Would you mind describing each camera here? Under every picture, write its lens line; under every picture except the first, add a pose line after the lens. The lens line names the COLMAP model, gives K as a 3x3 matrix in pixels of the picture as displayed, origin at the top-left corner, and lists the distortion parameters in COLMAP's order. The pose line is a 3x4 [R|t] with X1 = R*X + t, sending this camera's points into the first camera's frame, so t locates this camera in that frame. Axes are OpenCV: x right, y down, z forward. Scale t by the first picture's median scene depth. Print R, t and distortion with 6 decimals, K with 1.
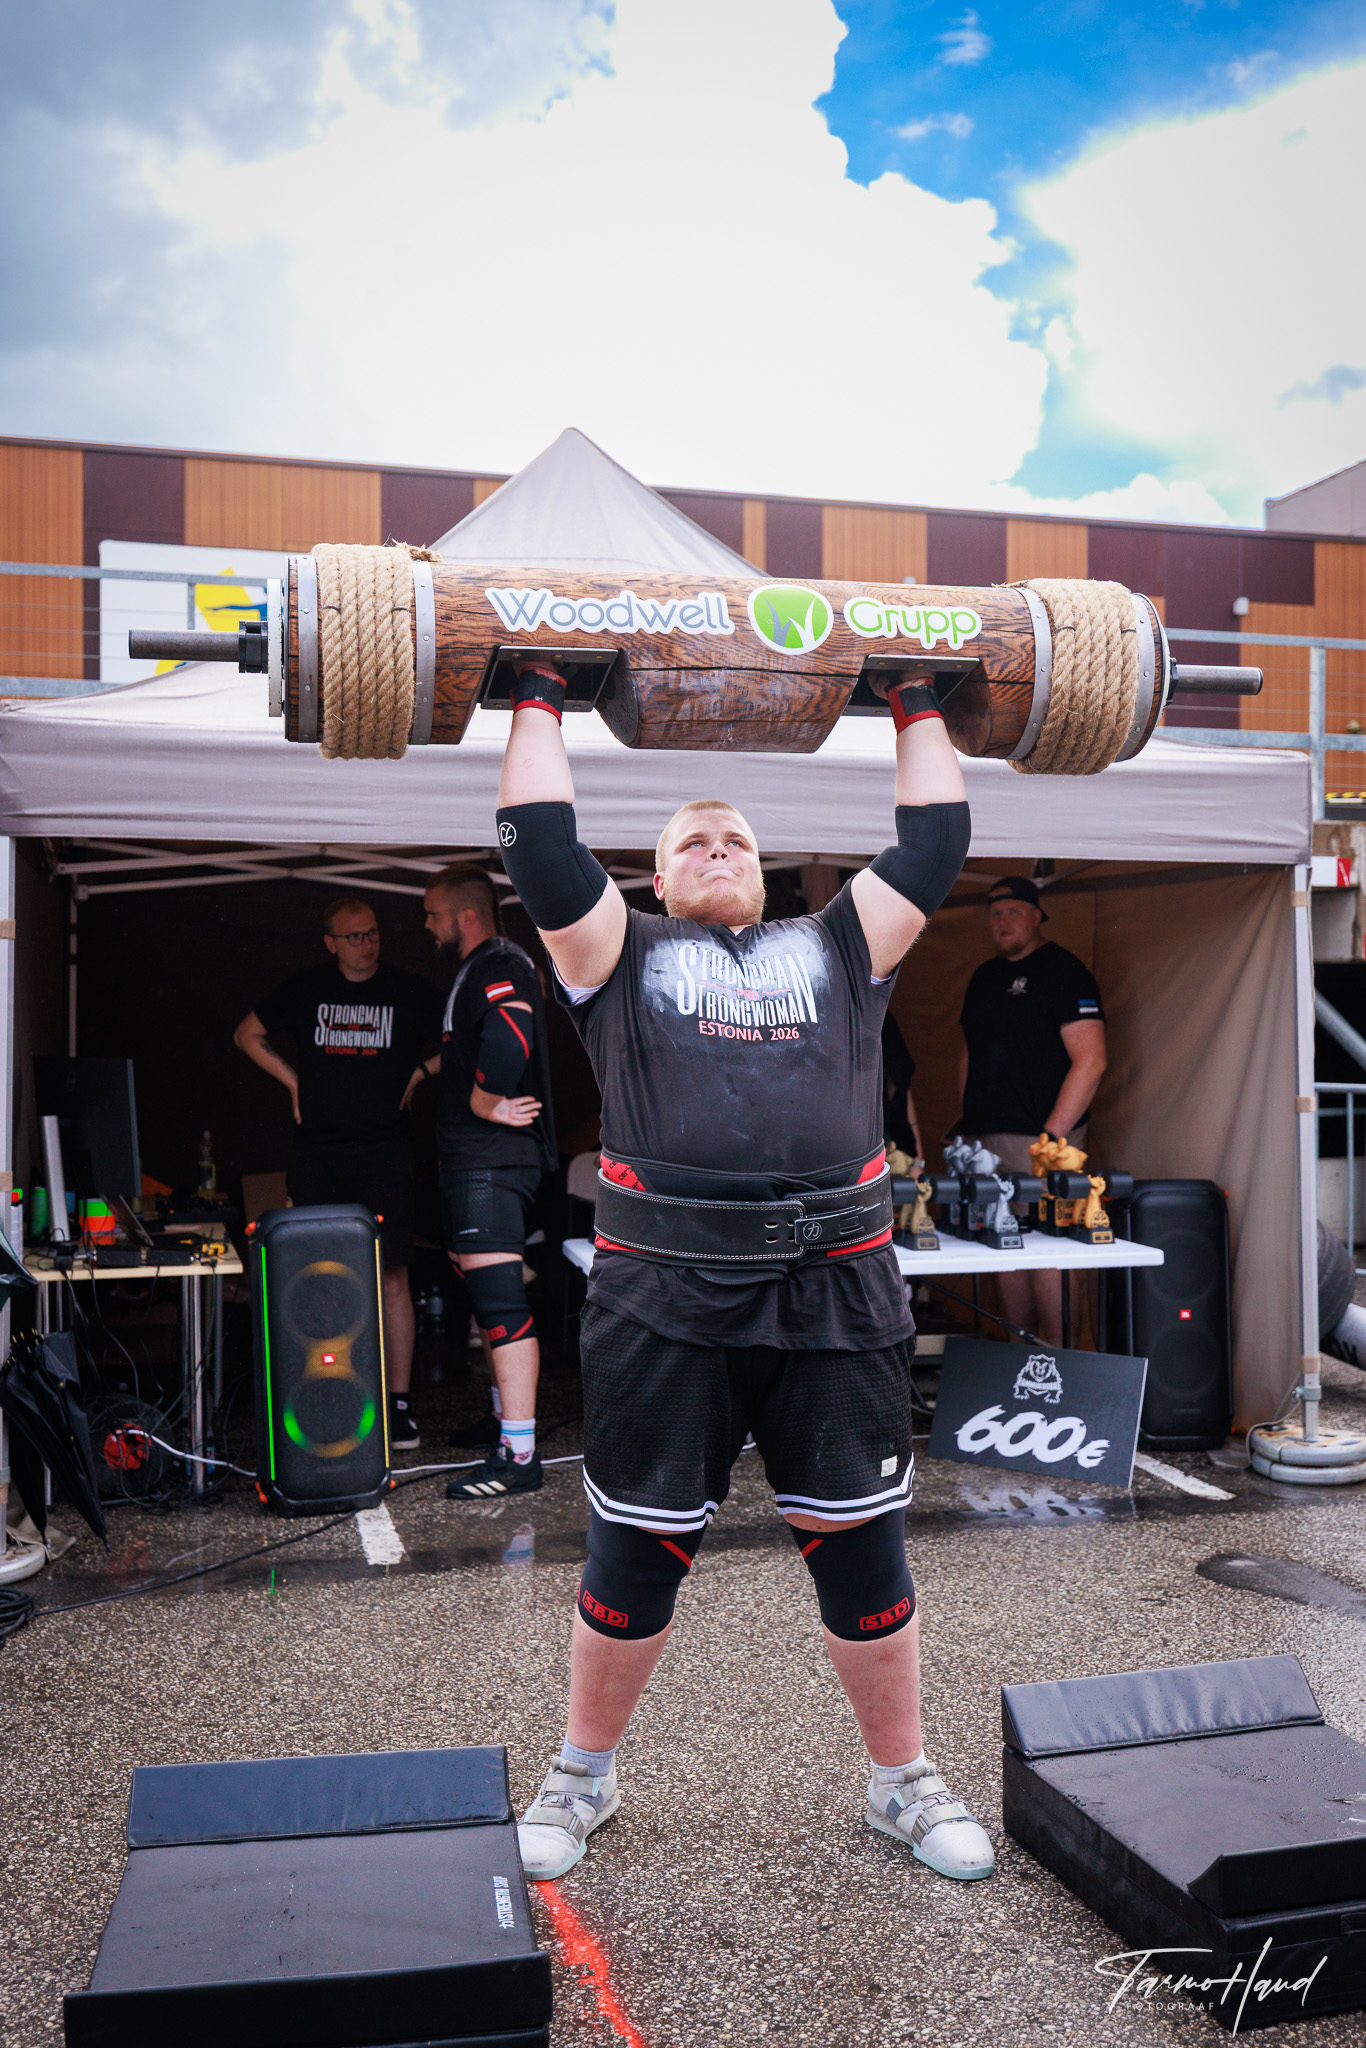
lens RADIAL K [[1962.4, 0, 680.2], [0, 1962.4, 1031.1], [0, 0, 1]] dist [0.002082, 0.000000]
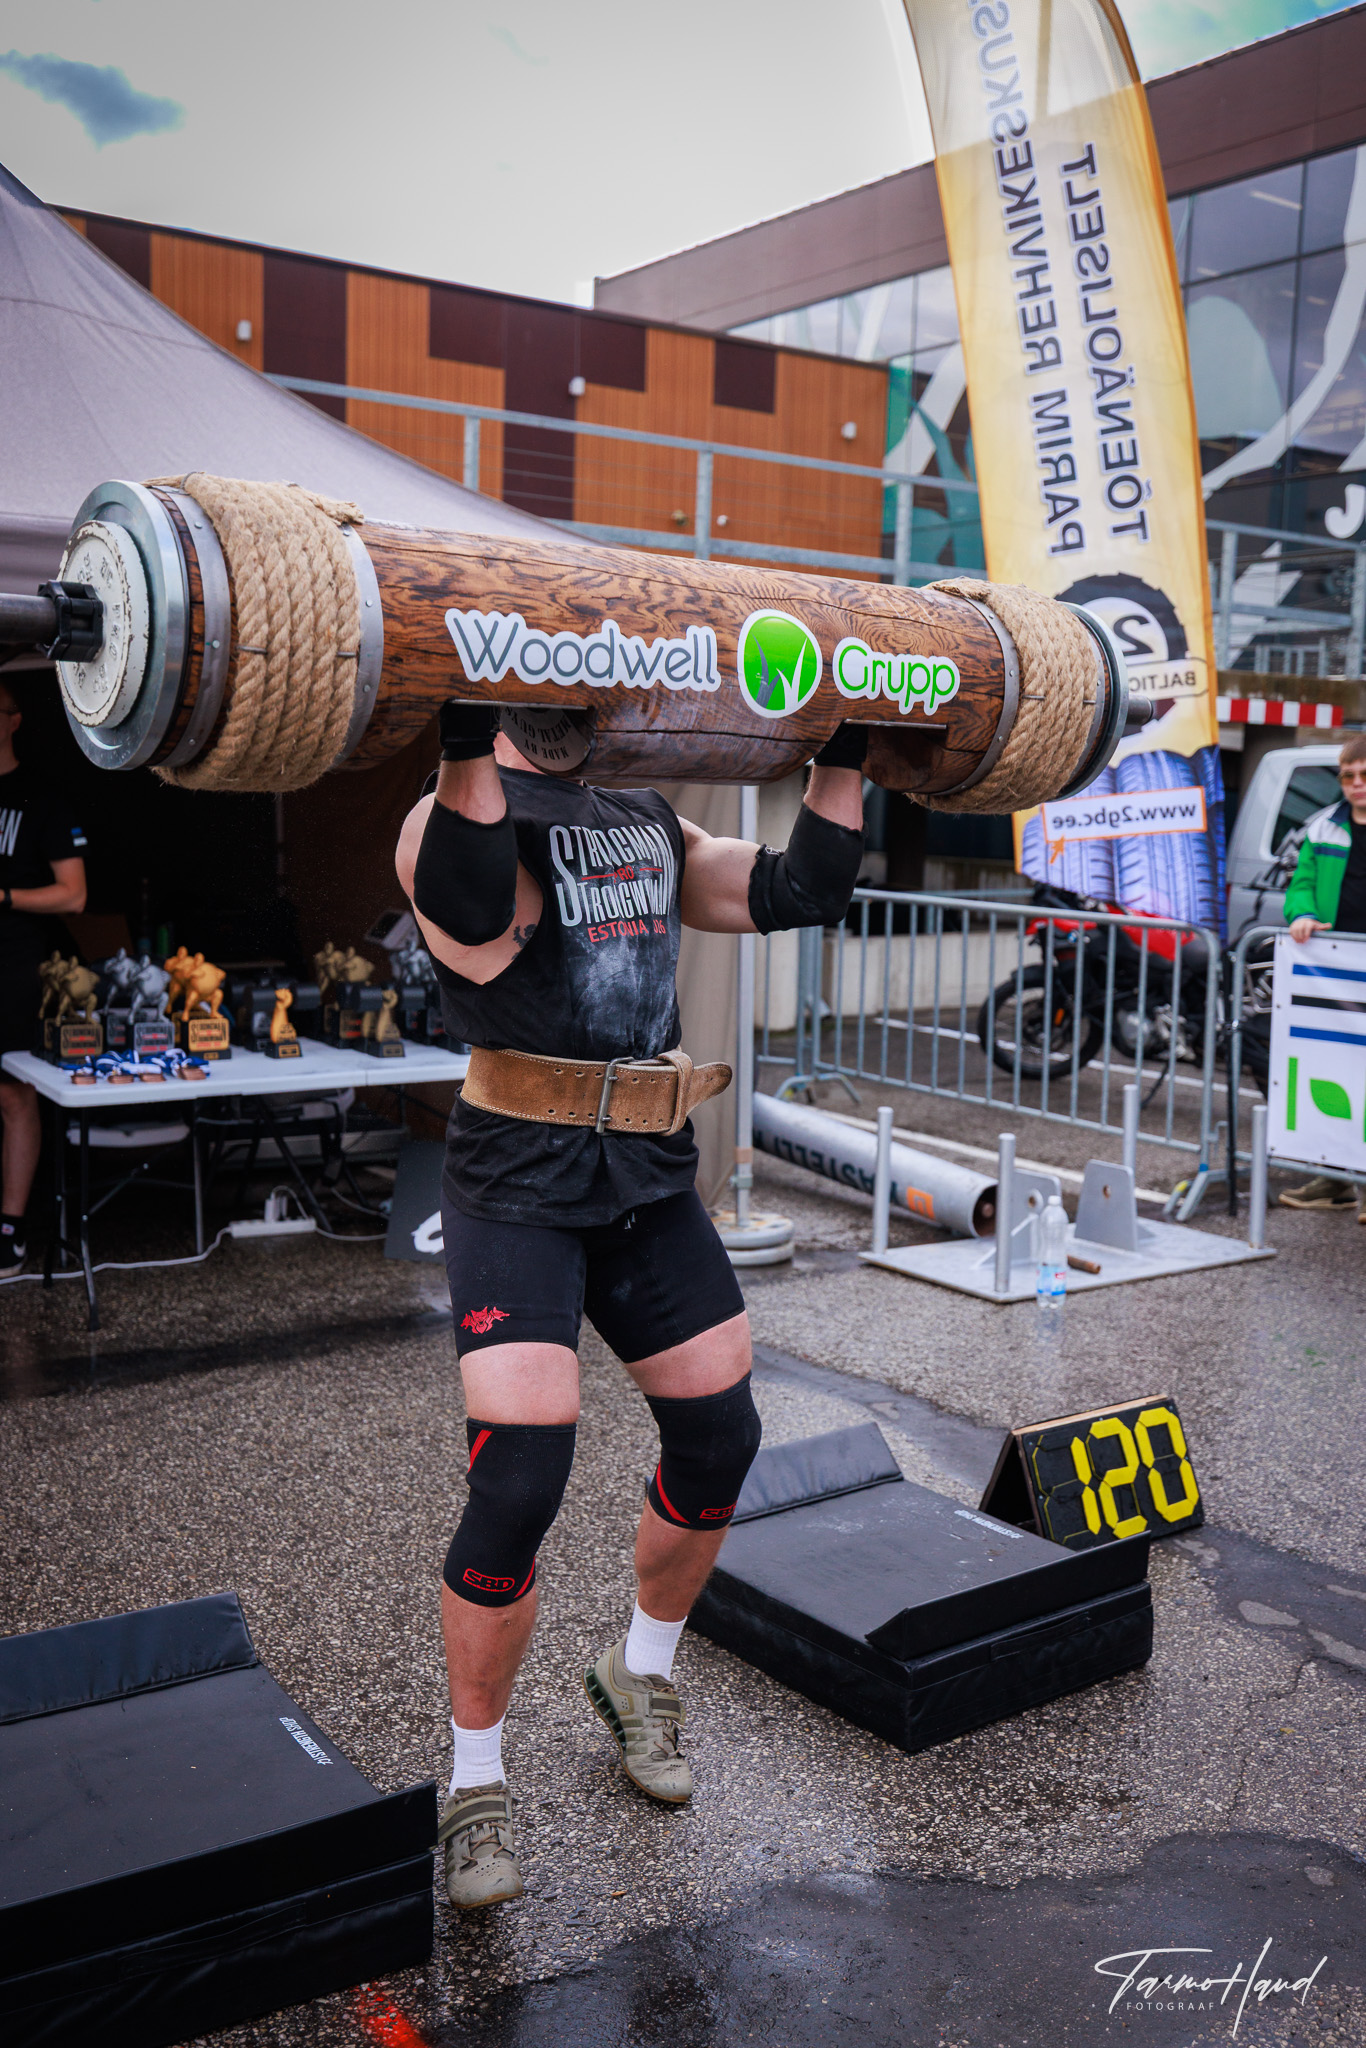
lens RADIAL K [[1962.4, 0, 674.9], [0, 1962.4, 1031.1], [0, 0, 1]] dist [0.002082, 0.000000]
pose [[0.940037, -0.016725, 0.340661, -0.079355], [-0.023729, 0.993170, 0.114239, -0.019422], [-0.340245, -0.115472, 0.933220, 0.019600]]
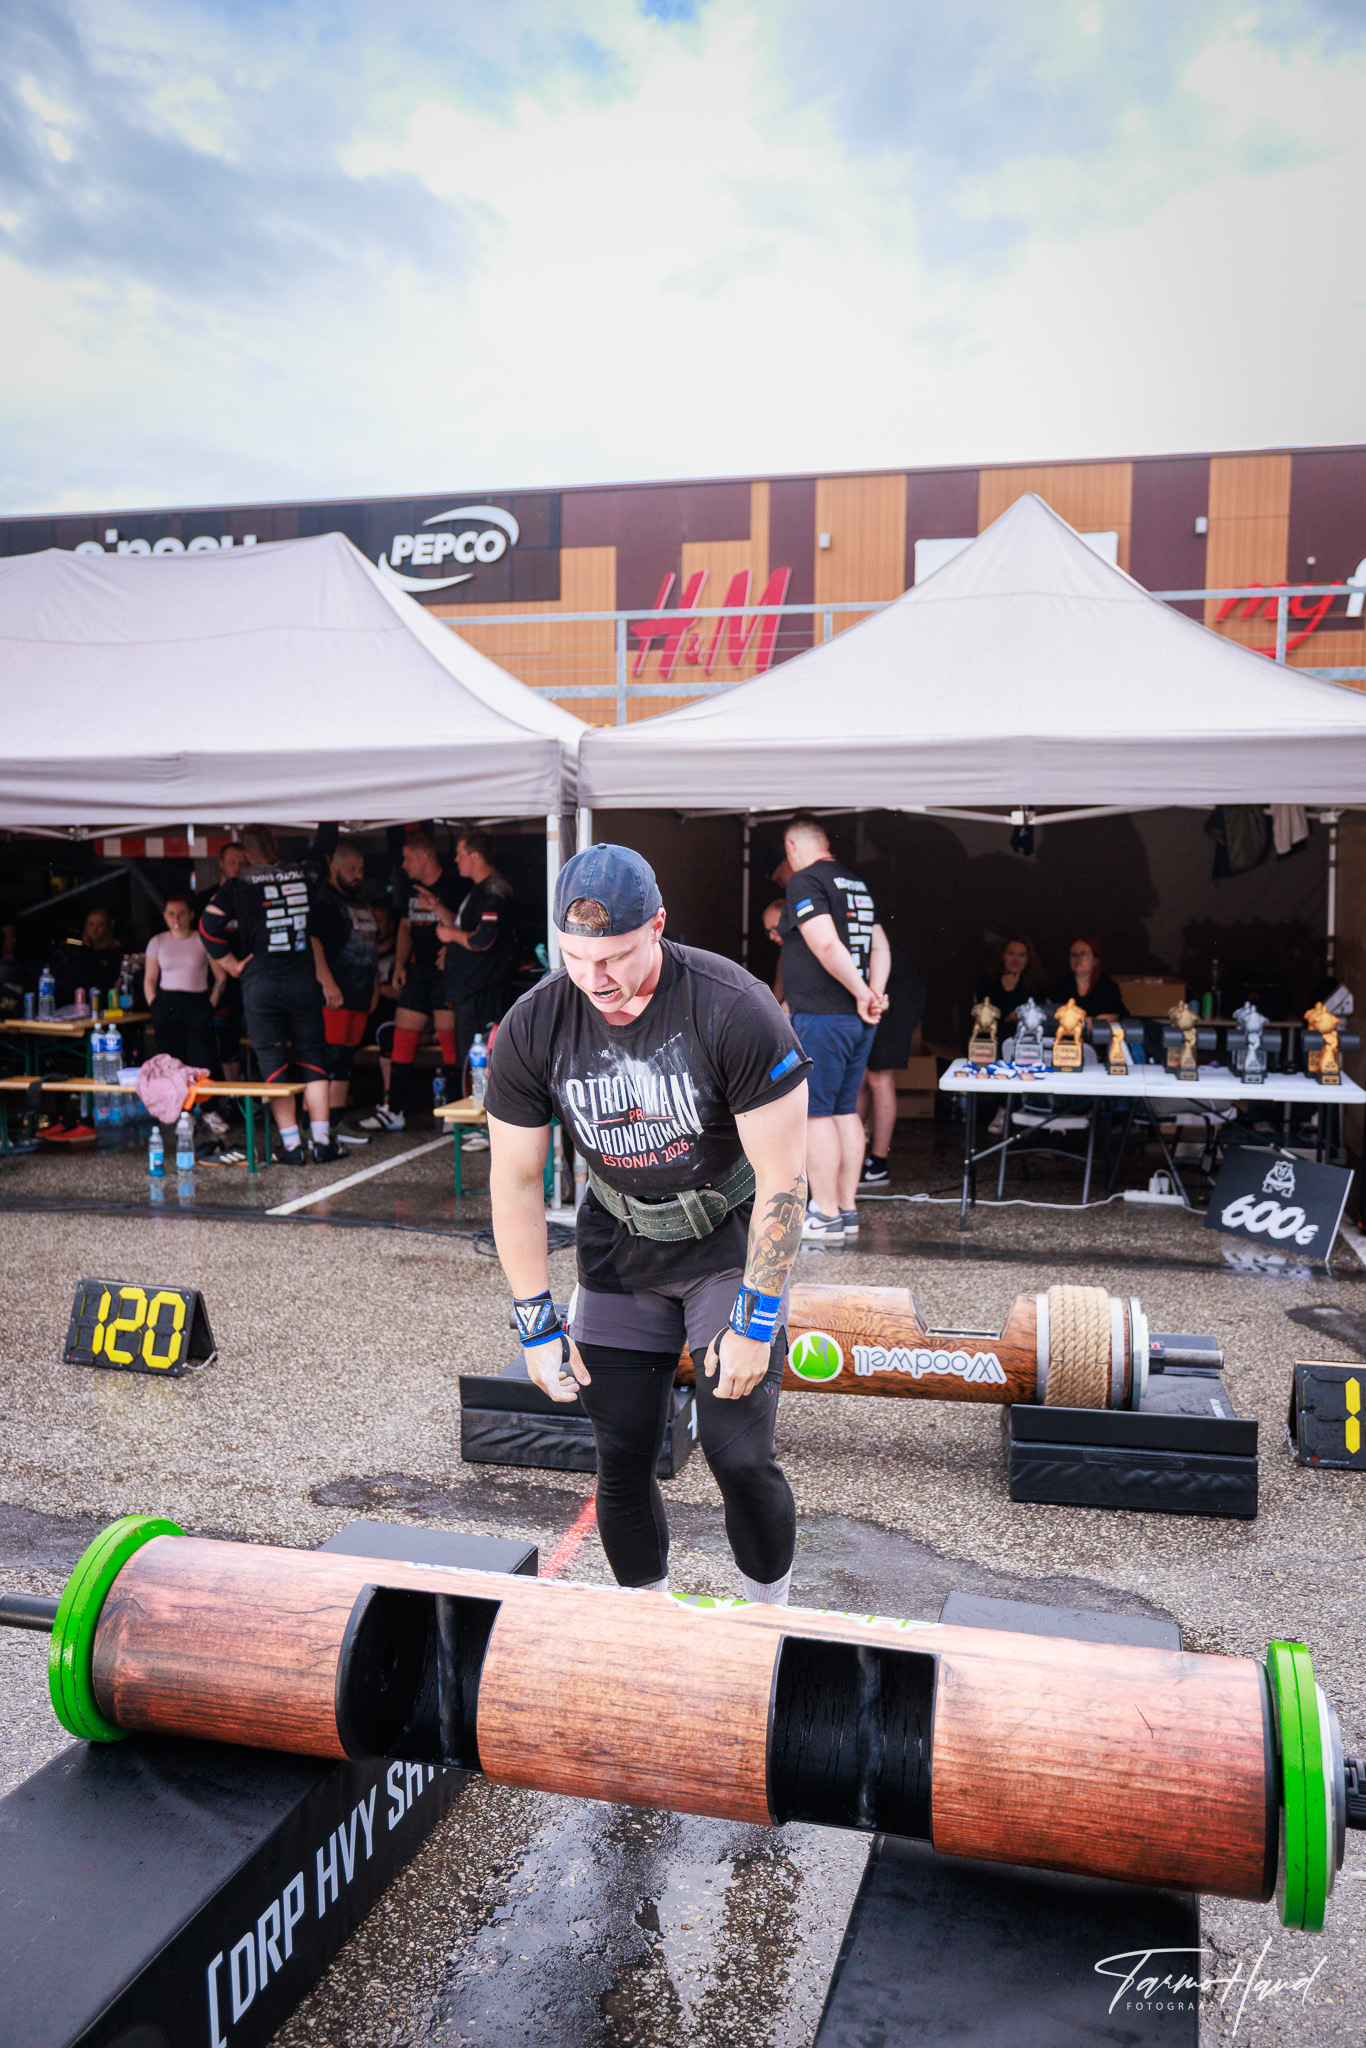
lens RADIAL K [[1531.8, 0, 679.9], [0, 1531.8, 1020.7], [0, 0, 1]] dist [0.008850, -0.049989]
pose [[0.880862, 0.047820, -0.470952, 0.322135], [-0.009281, 0.996438, 0.083818, -0.021649], [0.473283, -0.069461, 0.878168, -0.147466]]
